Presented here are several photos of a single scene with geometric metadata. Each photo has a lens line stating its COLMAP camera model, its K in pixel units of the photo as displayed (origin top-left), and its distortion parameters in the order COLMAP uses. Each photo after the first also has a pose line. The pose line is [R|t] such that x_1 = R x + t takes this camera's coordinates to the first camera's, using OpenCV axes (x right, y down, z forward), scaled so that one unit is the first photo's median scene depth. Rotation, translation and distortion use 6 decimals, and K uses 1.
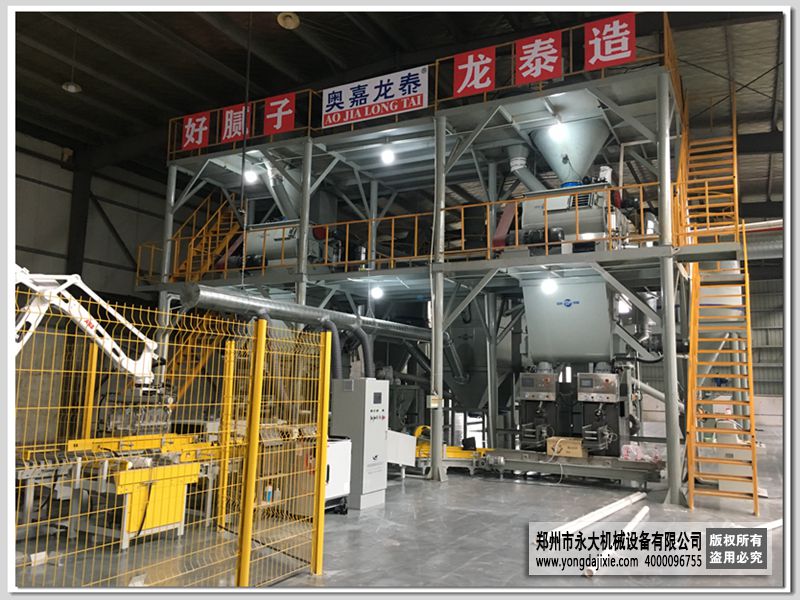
lens RADIAL K [[656.0, 0, 397.7], [0, 656.0, 299.3], [0, 0, 1]] dist [0.091494, -0.135451]
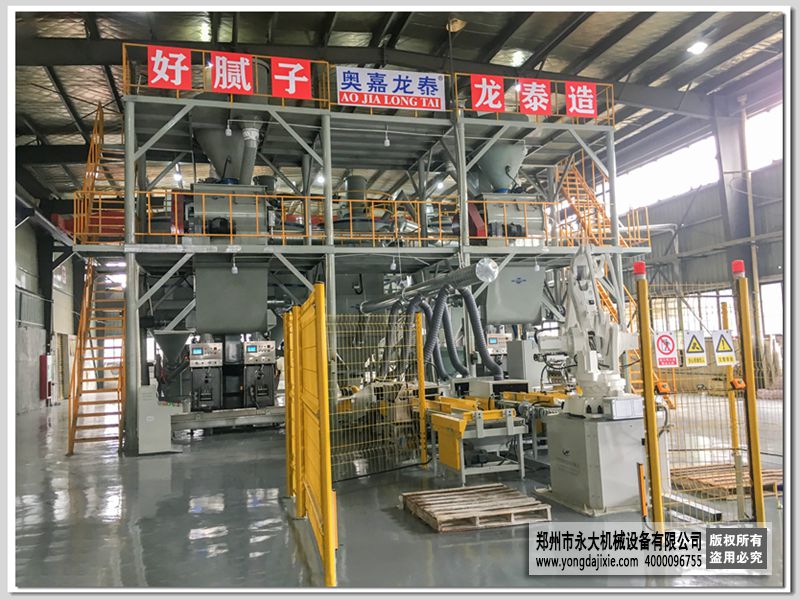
lens RADIAL K [[656.0, 0, 397.7], [0, 656.0, 299.3], [0, 0, 1]] dist [0.091494, -0.135451]
pose [[0.720266, 0.002801, 0.693693, -0.809322], [-0.034795, 0.998879, 0.032094, 0.008400], [-0.692825, -0.047253, 0.719556, 0.192934]]
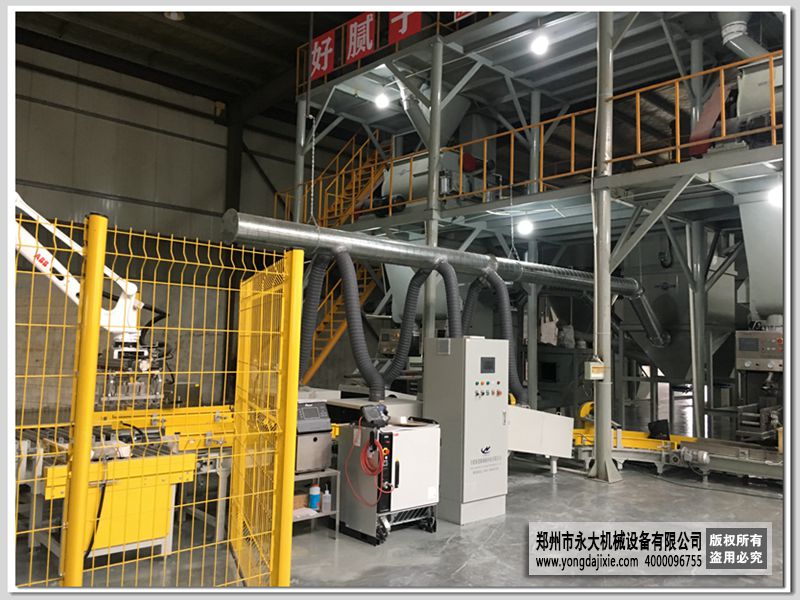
lens RADIAL K [[656.0, 0, 397.7], [0, 656.0, 299.3], [0, 0, 1]] dist [0.091494, -0.135451]
pose [[0.946596, -0.020185, -0.321789, 0.073659], [0.037592, 0.998141, 0.047973, 0.031513], [0.320222, -0.057508, 0.945595, 0.227207]]
